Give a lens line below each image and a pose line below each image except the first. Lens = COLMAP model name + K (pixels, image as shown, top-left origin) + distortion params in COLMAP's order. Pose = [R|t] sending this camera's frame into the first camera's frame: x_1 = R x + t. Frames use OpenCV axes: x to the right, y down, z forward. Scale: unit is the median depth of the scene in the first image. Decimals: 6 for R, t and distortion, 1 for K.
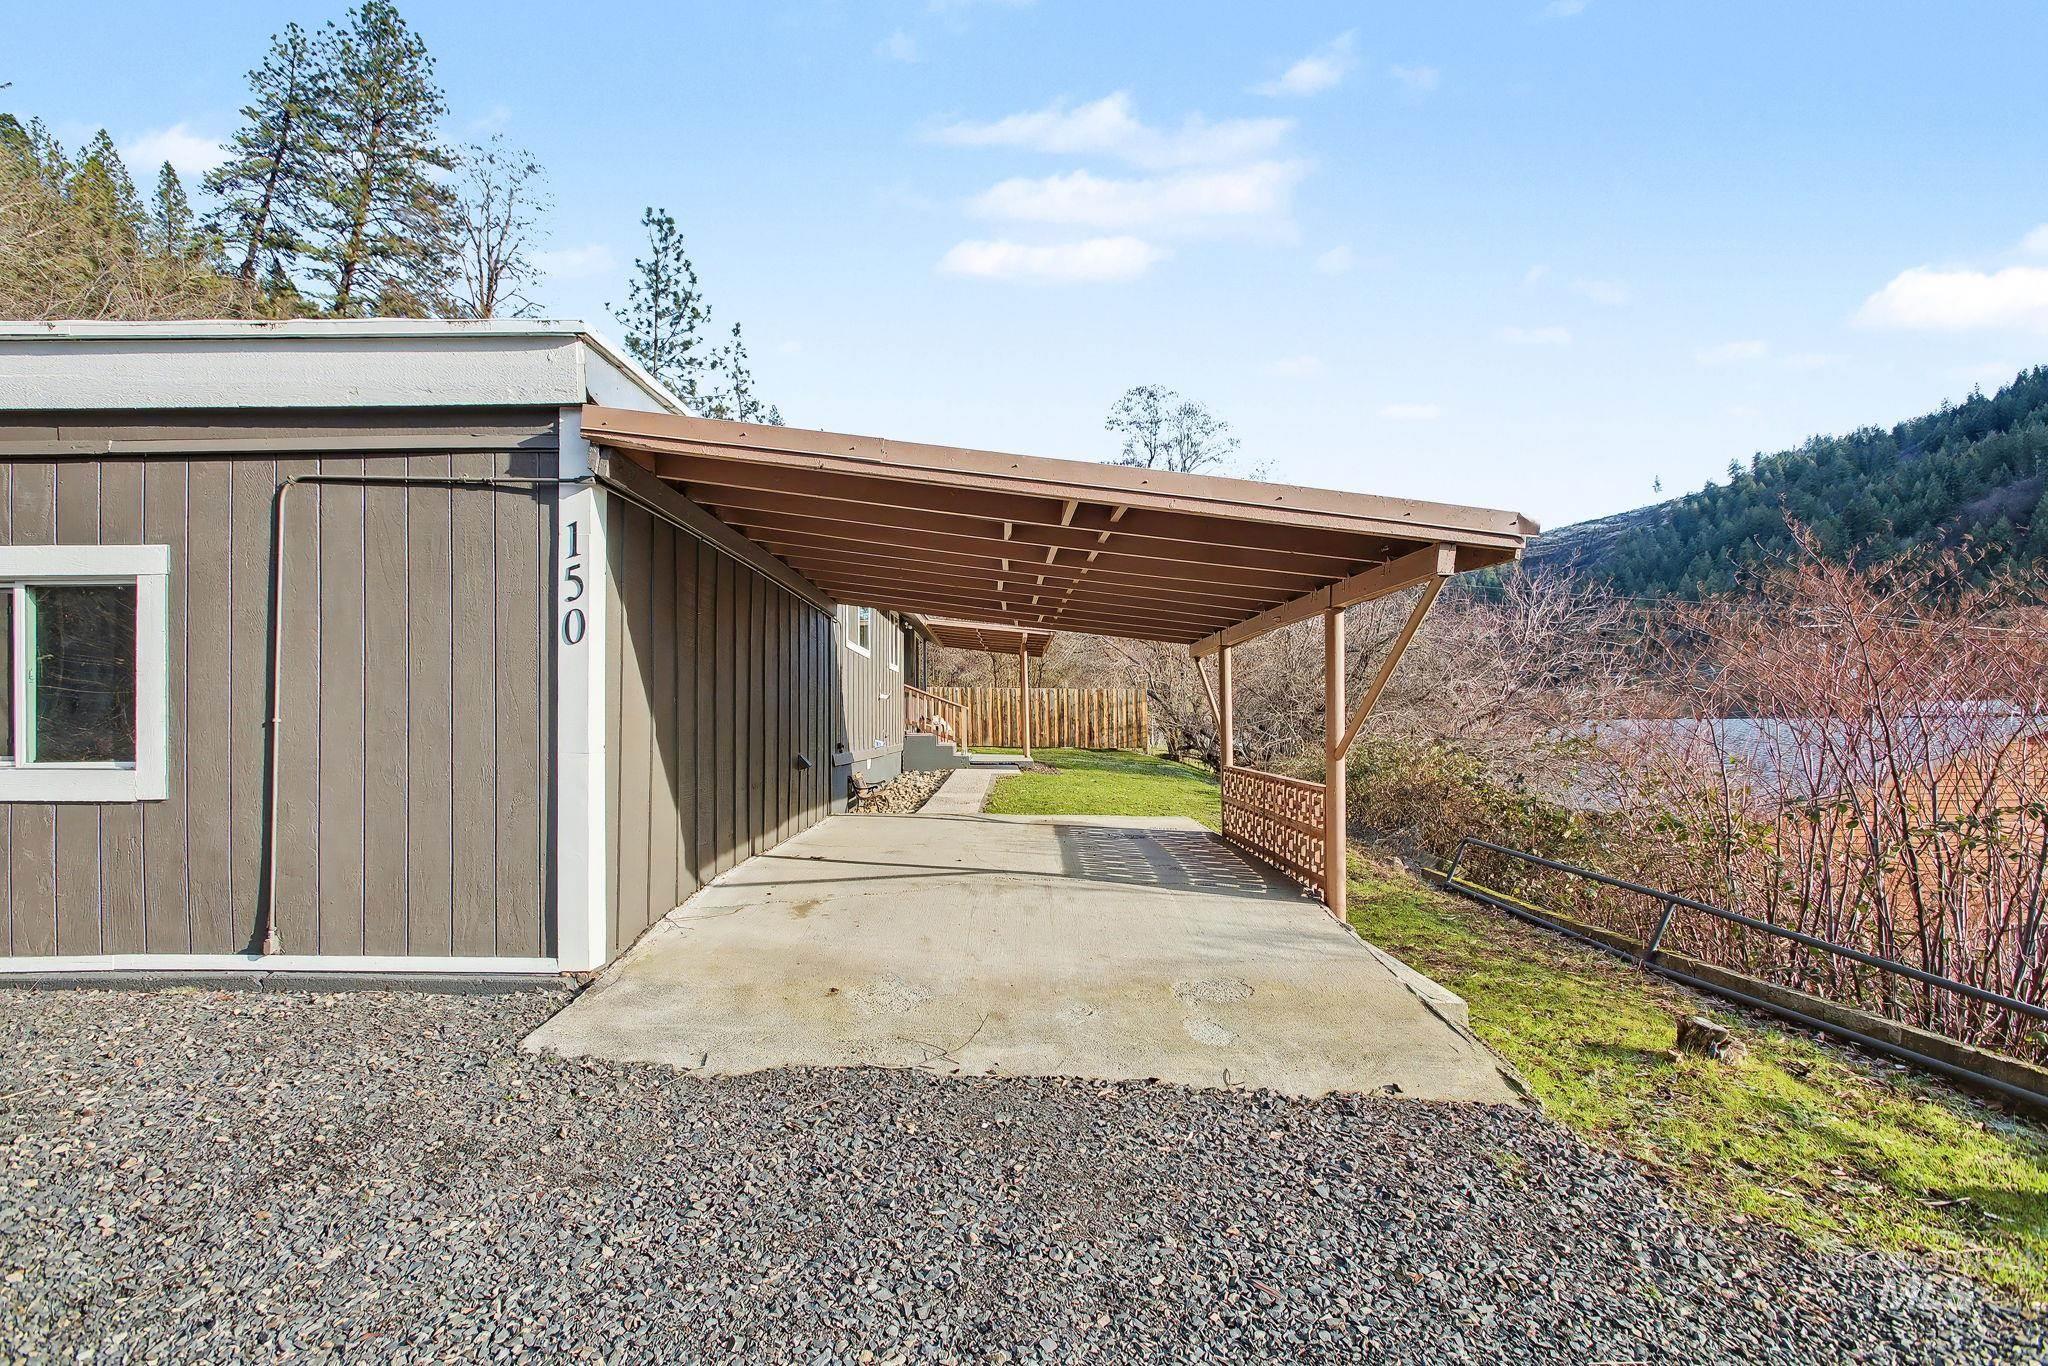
lens RADIAL K [[976.0, 0, 1024.6], [0, 976.0, 728.7], [0, 0, 1]] dist [0.001010, 0.000343]
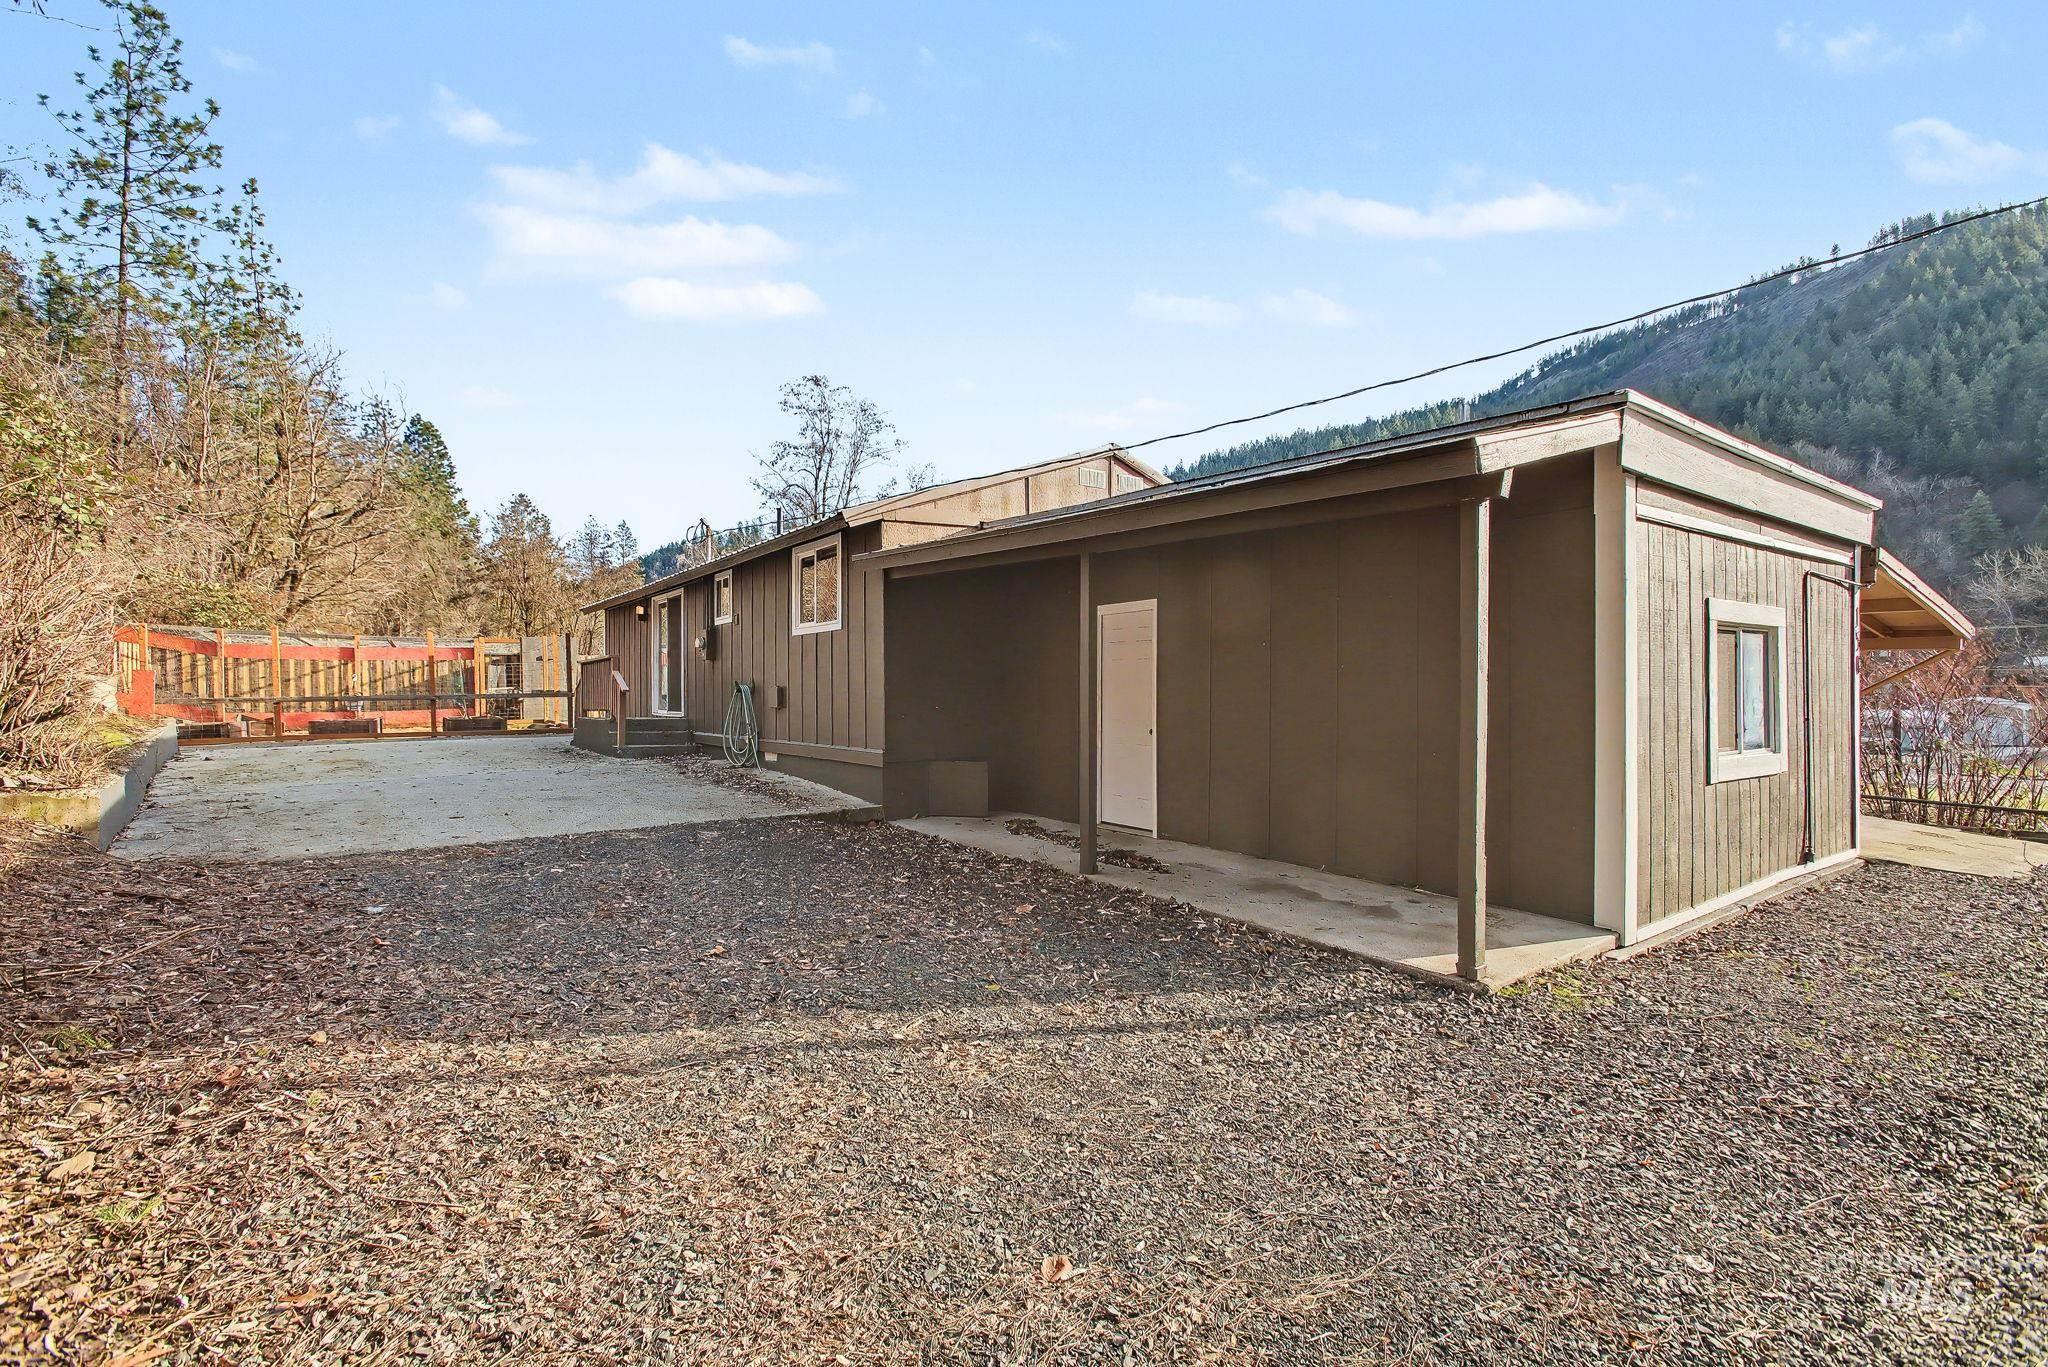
lens RADIAL K [[933.4, 0, 1024.0], [0, 933.4, 683.5], [0, 0, 1]] dist [0.001946, 0.000933]
pose [[0.806392, 0.003493, 0.591372, -0.250532], [0.004532, 0.999917, -0.012085, -0.004840], [-0.591365, 0.012425, 0.806309, 0.049875]]
